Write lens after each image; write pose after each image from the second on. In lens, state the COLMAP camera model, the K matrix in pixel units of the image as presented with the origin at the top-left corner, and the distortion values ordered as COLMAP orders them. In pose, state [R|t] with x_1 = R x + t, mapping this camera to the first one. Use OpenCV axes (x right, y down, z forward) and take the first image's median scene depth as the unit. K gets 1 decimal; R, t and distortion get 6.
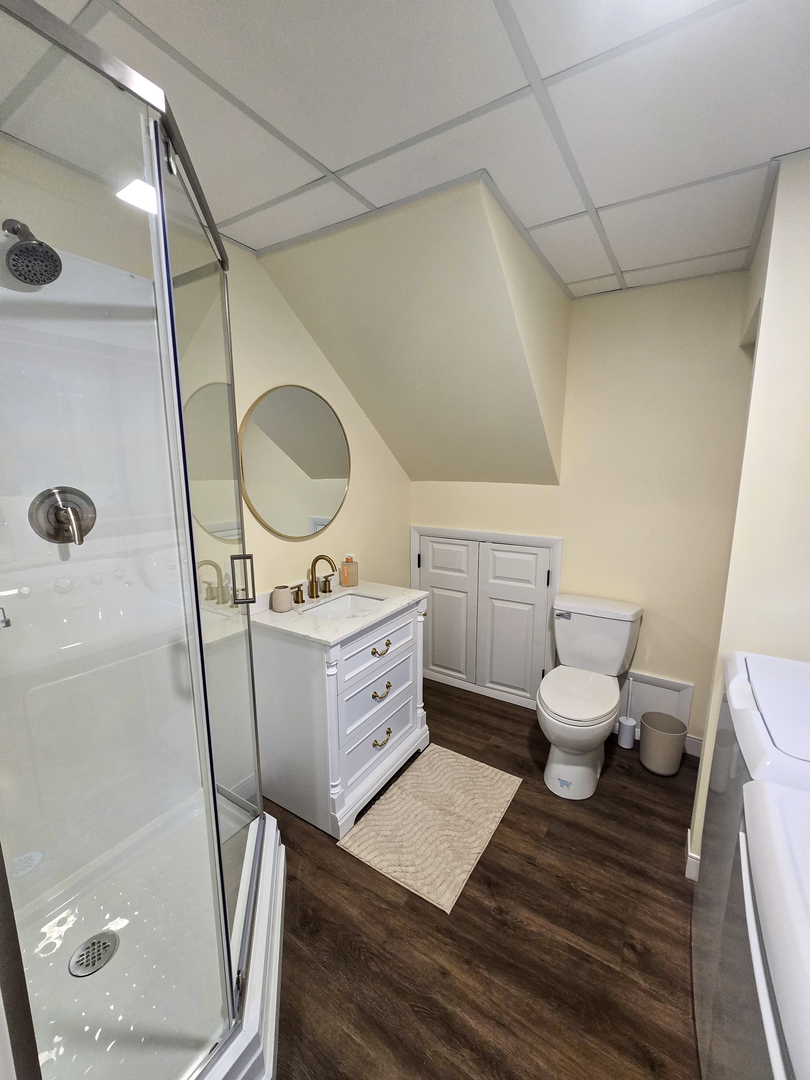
lens RADIAL K [[441.1, 0, 407.2], [0, 441.1, 540.8], [0, 0, 1]] dist [-0.005312, 0.003174]
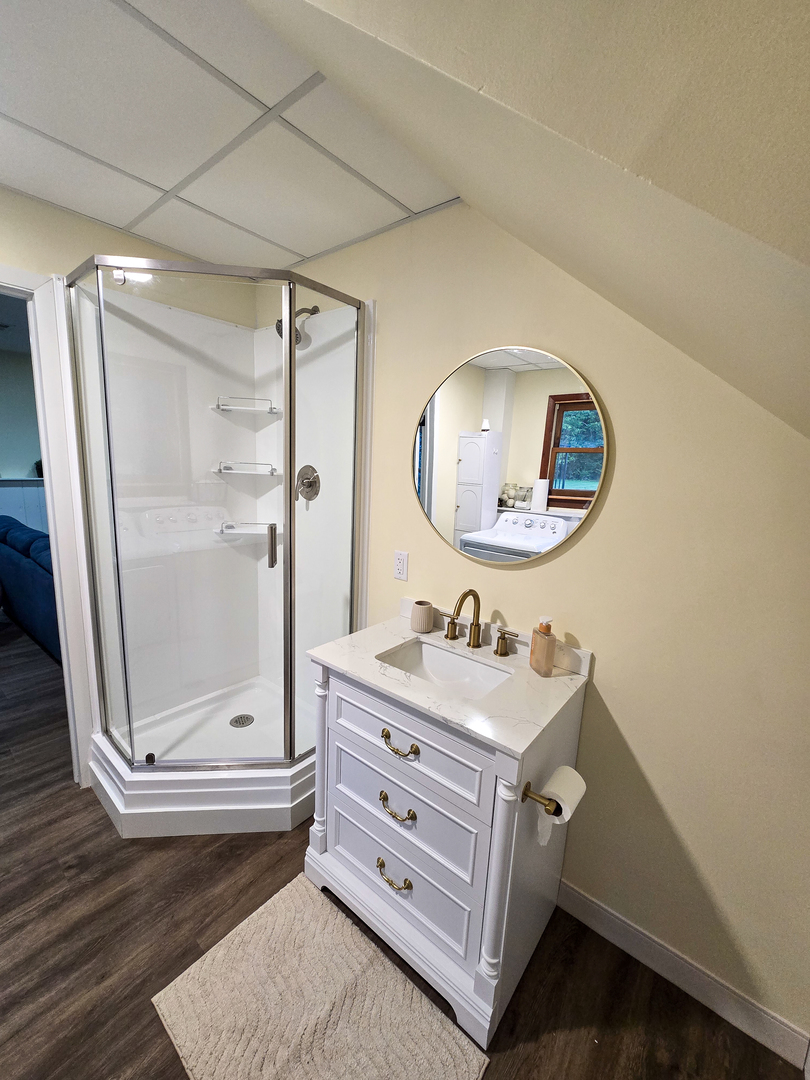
lens RADIAL K [[441.1, 0, 407.2], [0, 441.1, 540.8], [0, 0, 1]] dist [-0.005312, 0.003174]
pose [[-0.123504, 0.172630, -0.977213, 0.674887], [-0.222417, 0.954883, 0.196795, -0.215922], [0.967097, 0.241654, -0.079536, 1.304167]]
